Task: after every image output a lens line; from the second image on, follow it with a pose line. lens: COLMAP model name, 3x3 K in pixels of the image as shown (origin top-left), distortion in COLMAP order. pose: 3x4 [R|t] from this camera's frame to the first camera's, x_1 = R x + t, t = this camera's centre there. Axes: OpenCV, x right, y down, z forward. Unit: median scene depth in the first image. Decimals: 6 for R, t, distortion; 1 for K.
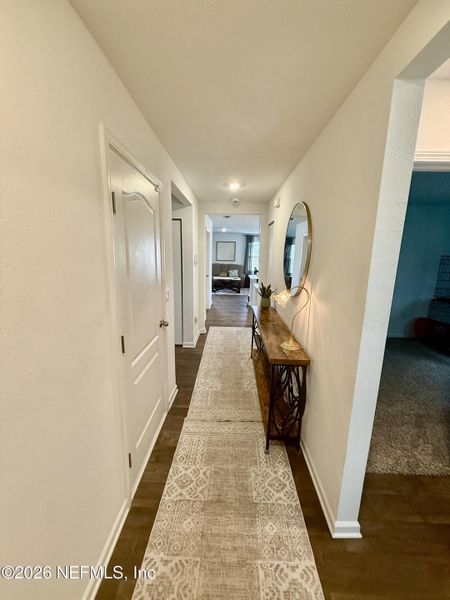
lens RADIAL K [[244.0, 0, 225.0], [0, 244.0, 300.0], [0, 0, 1]] dist [0.000671, -0.000154]
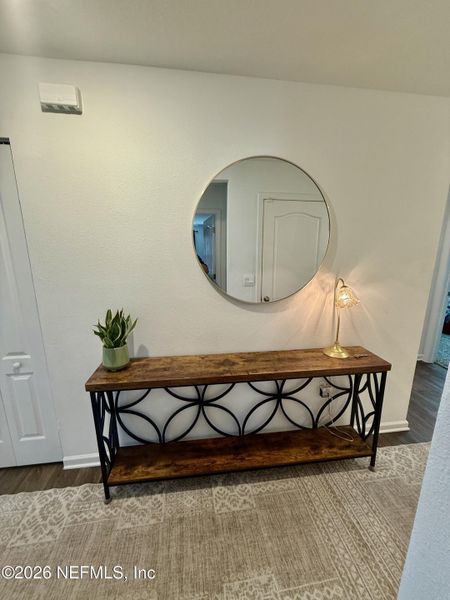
lens RADIAL K [[244.0, 0, 225.0], [0, 244.0, 300.0], [0, 0, 1]] dist [0.000671, -0.000154]
pose [[-0.175301, -0.250152, 0.952205, -0.319295], [0.184519, 0.941695, 0.281361, -0.218716], [-0.967069, 0.225022, -0.118922, 1.140223]]
